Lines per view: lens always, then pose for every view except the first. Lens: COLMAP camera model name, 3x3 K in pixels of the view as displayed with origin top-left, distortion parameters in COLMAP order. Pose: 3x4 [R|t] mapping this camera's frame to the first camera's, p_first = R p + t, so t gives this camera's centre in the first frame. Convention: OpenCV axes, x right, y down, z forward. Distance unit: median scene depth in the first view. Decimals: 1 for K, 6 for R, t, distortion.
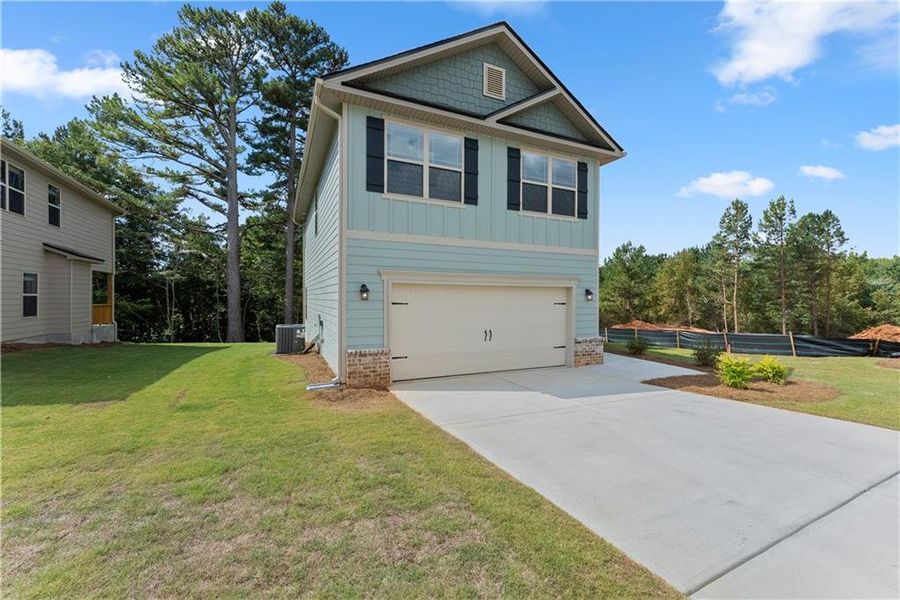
lens RADIAL K [[366.4, 0, 452.3], [0, 366.4, 297.3], [0, 0, 1]] dist [0.001951, 0.000294]
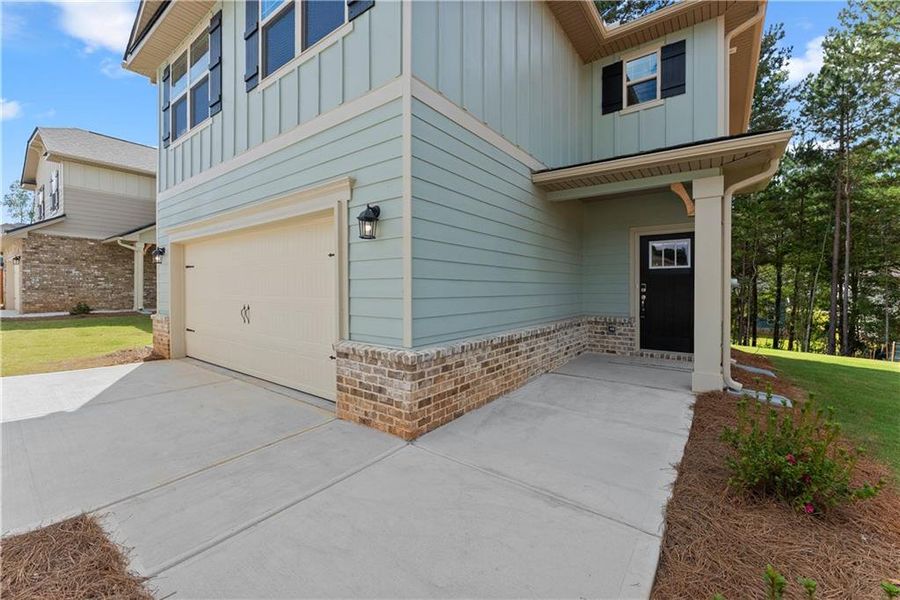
lens RADIAL K [[368.0, 0, 447.7], [0, 368.0, 288.5], [0, 0, 1]] dist [-0.000581, -0.001031]
pose [[0.461950, -0.003923, -0.886897, 0.739622], [0.001510, 0.999992, -0.003636, 0.059405], [0.886904, 0.000340, 0.461953, 0.942699]]
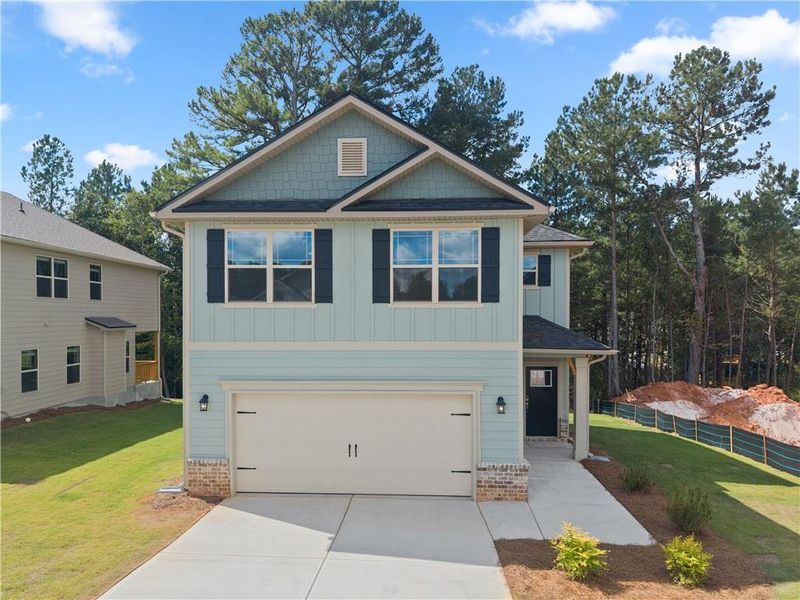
lens RADIAL K [[552.7, 0, 400.0], [0, 552.7, 318.2], [0, 0, 1]] dist [0.011651, -0.000282]
pose [[0.882579, -0.002500, -0.470158, 0.746213], [0.004012, 0.999990, 0.002213, -0.193870], [0.470147, -0.003840, 0.882580, -0.082039]]
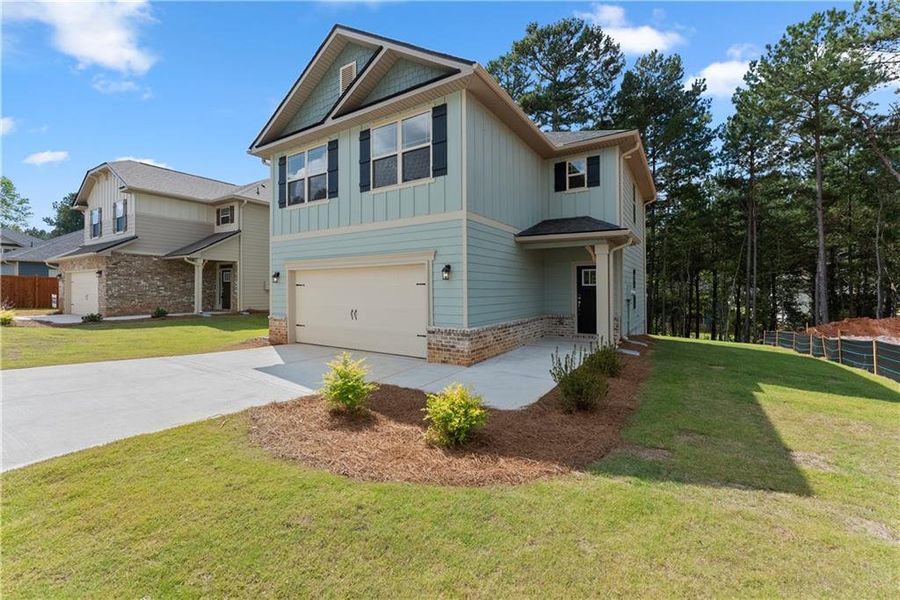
lens RADIAL K [[370.3, 0, 451.0], [0, 370.3, 281.9], [0, 0, 1]] dist [0.001438, -0.002464]
pose [[0.530251, -0.022568, -0.847540, 1.077142], [0.006528, 0.999725, -0.022537, 0.032836], [0.847816, 0.006417, 0.530252, 0.620765]]
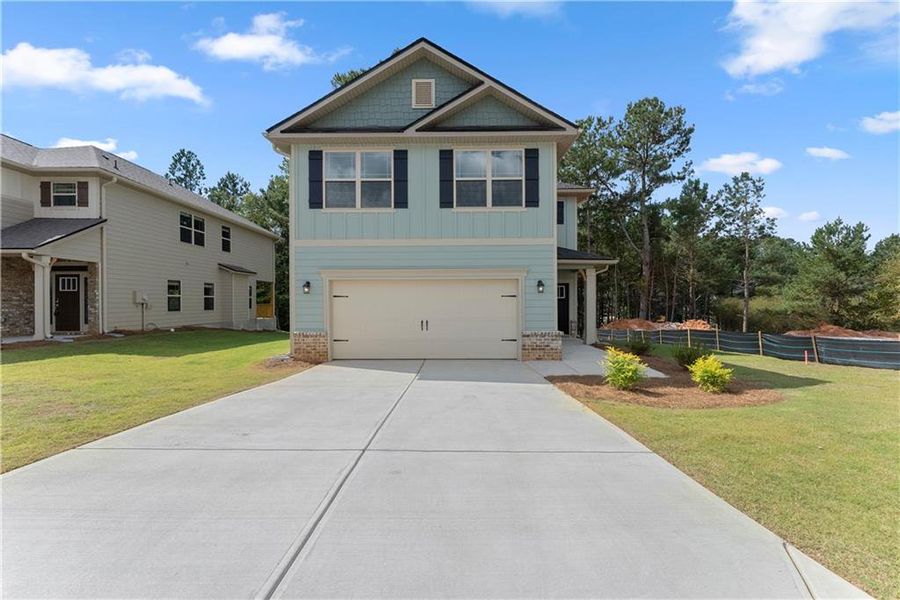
lens RADIAL K [[365.2, 0, 452.2], [0, 365.2, 299.9], [0, 0, 1]] dist [0.002060, 0.000268]
pose [[0.900444, -0.010883, -0.434836, 0.601090], [0.009681, 0.999941, -0.004981, 0.032242], [0.434865, 0.000276, 0.900496, 0.048958]]
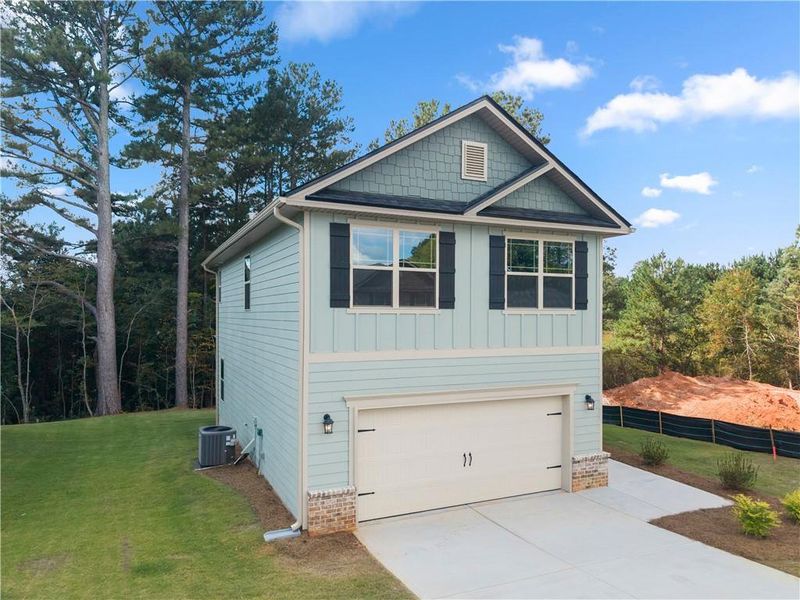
lens RADIAL K [[548.1, 0, 399.0], [0, 548.1, 306.3], [0, 0, 1]] dist [0.028970, -0.035239]
pose [[0.999981, -0.002060, -0.005894, -0.047244], [0.001989, 0.999926, -0.012004, -0.215564], [0.005918, 0.011992, 0.999911, -0.243502]]
